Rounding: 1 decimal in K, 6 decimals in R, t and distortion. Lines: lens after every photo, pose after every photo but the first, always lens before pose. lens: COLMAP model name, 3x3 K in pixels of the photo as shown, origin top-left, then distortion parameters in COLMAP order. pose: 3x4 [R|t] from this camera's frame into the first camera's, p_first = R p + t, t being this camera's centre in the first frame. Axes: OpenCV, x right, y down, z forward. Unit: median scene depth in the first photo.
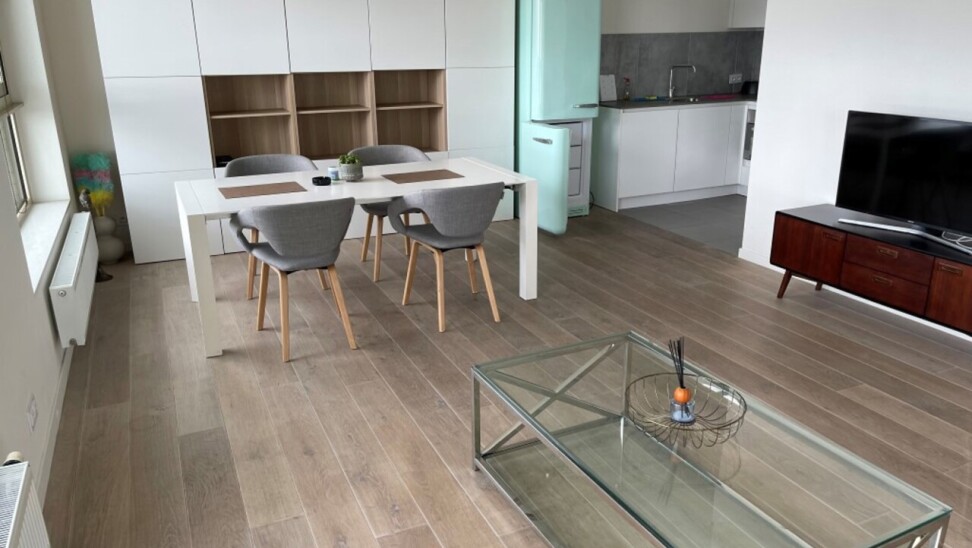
lens RADIAL K [[741.1, 0, 488.4], [0, 741.1, 272.7], [0, 0, 1]] dist [0.034768, -0.001057]
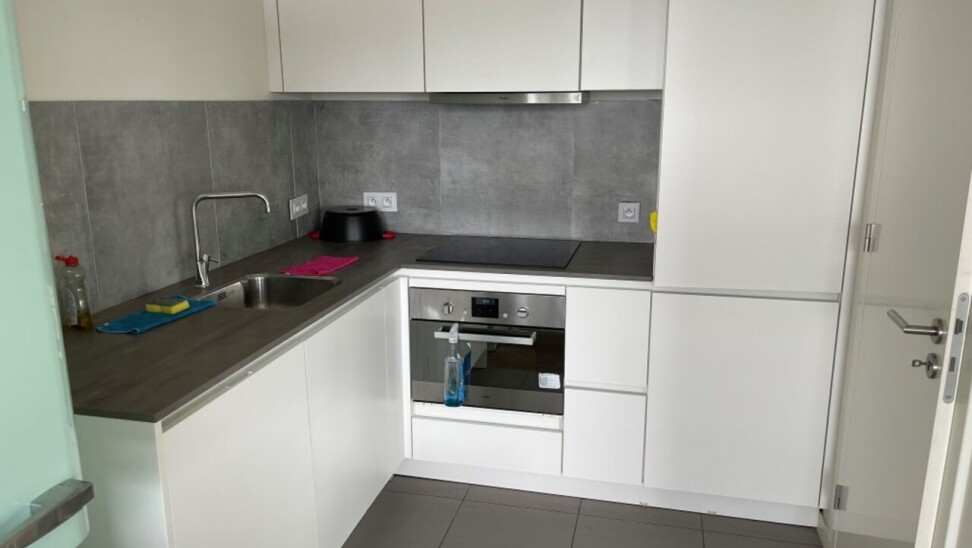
lens RADIAL K [[741.1, 0, 484.3], [0, 741.1, 275.1], [0, 0, 1]] dist [0.034768, -0.001057]
pose [[0.618607, -0.171000, 0.766866, 0.065957], [0.236089, 0.971379, 0.026157, -0.223246], [-0.749391, 0.164868, 0.641273, 0.698353]]
